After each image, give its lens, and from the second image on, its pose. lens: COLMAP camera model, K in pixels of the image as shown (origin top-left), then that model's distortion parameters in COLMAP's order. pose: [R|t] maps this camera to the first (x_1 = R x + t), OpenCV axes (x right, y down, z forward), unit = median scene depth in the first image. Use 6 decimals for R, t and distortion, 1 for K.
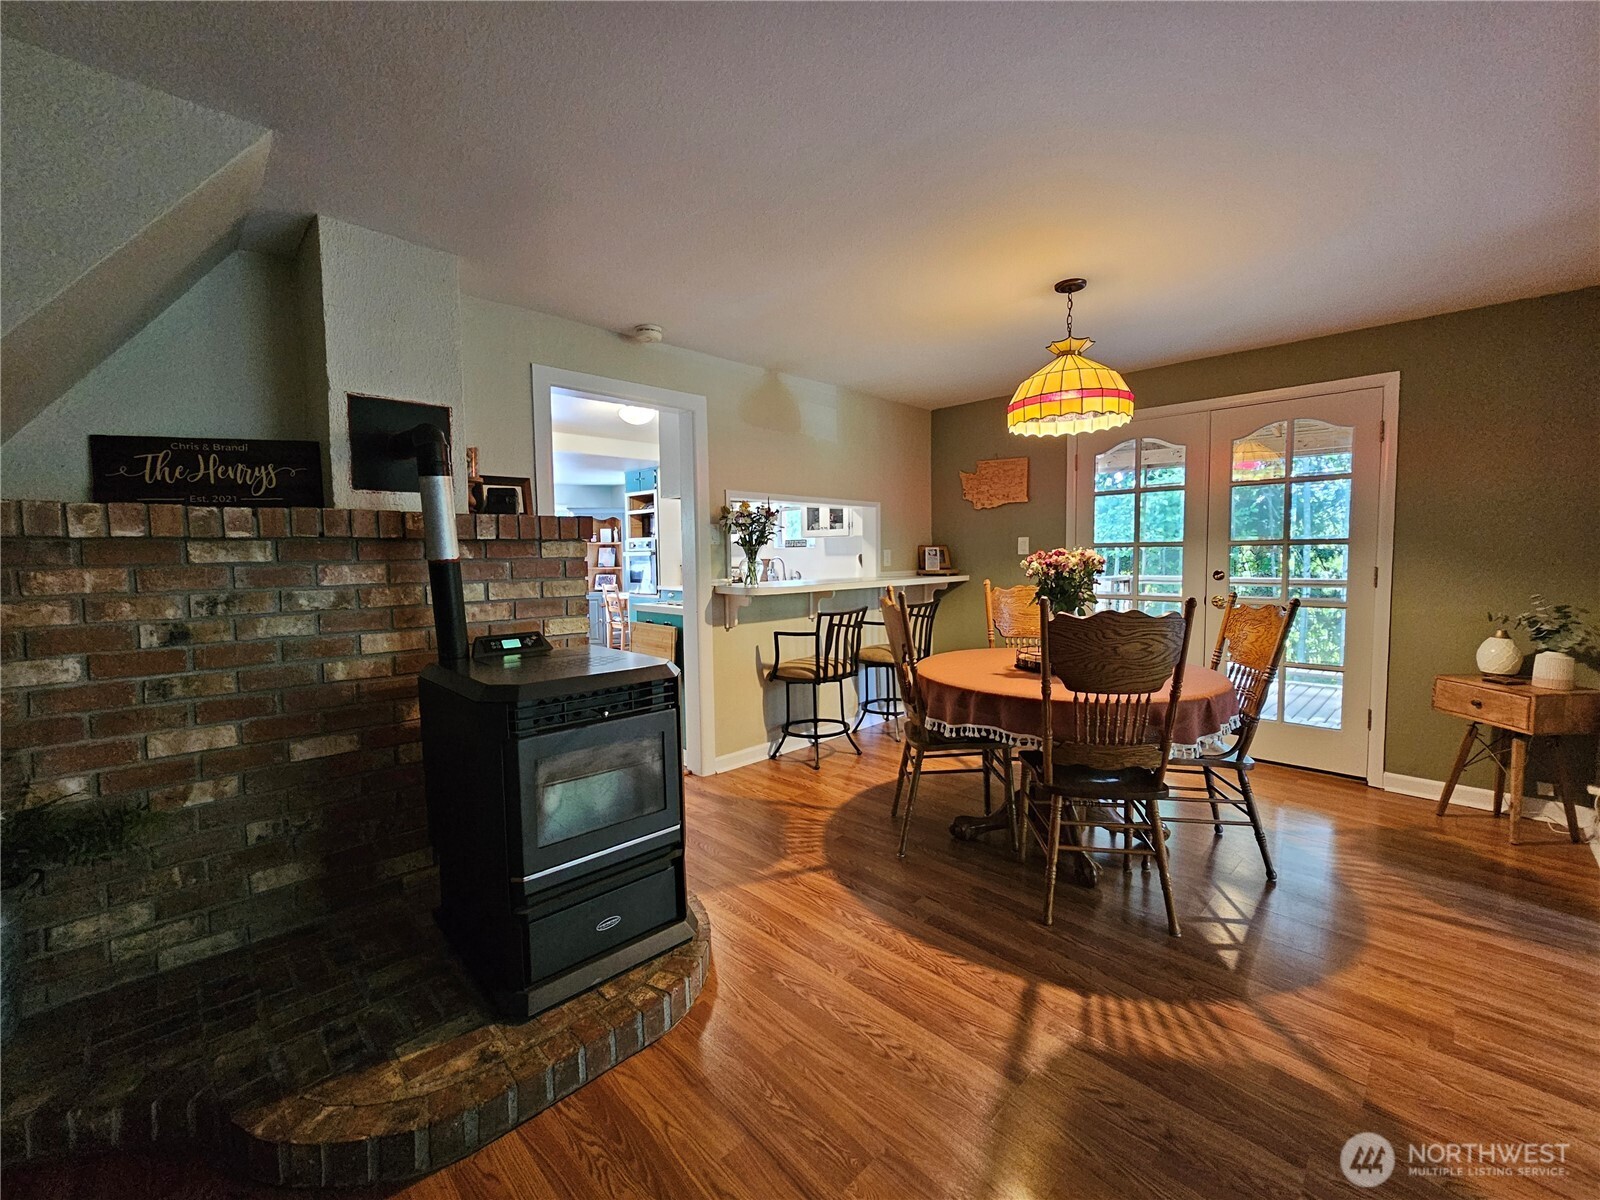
lens RADIAL K [[656.5, 0, 801.2], [0, 656.5, 599.0], [0, 0, 1]] dist [-0.004440, -0.000612]
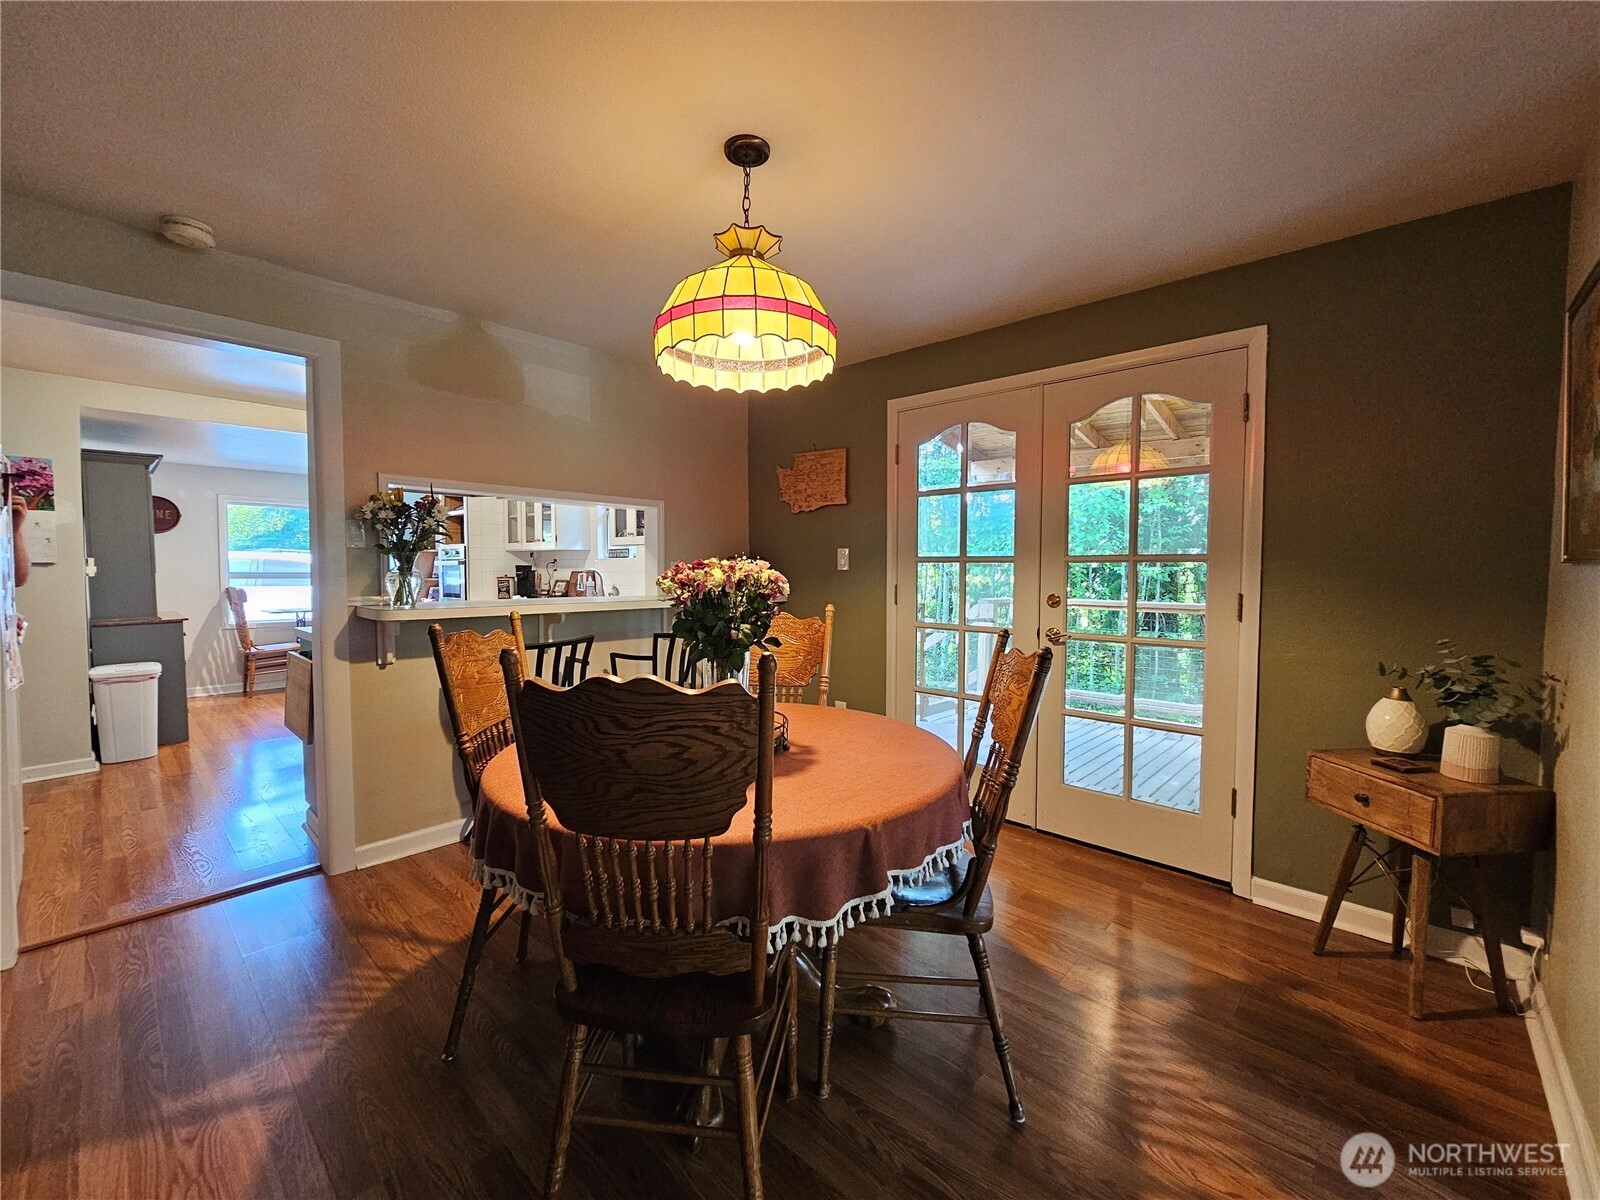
lens RADIAL K [[656.5, 0, 798.0], [0, 656.5, 599.9], [0, 0, 1]] dist [-0.004440, -0.000612]
pose [[0.998723, 0.013770, 0.048608, 0.395073], [-0.012723, 0.999681, -0.021796, -0.021541], [-0.048892, 0.021150, 0.998580, 0.331791]]
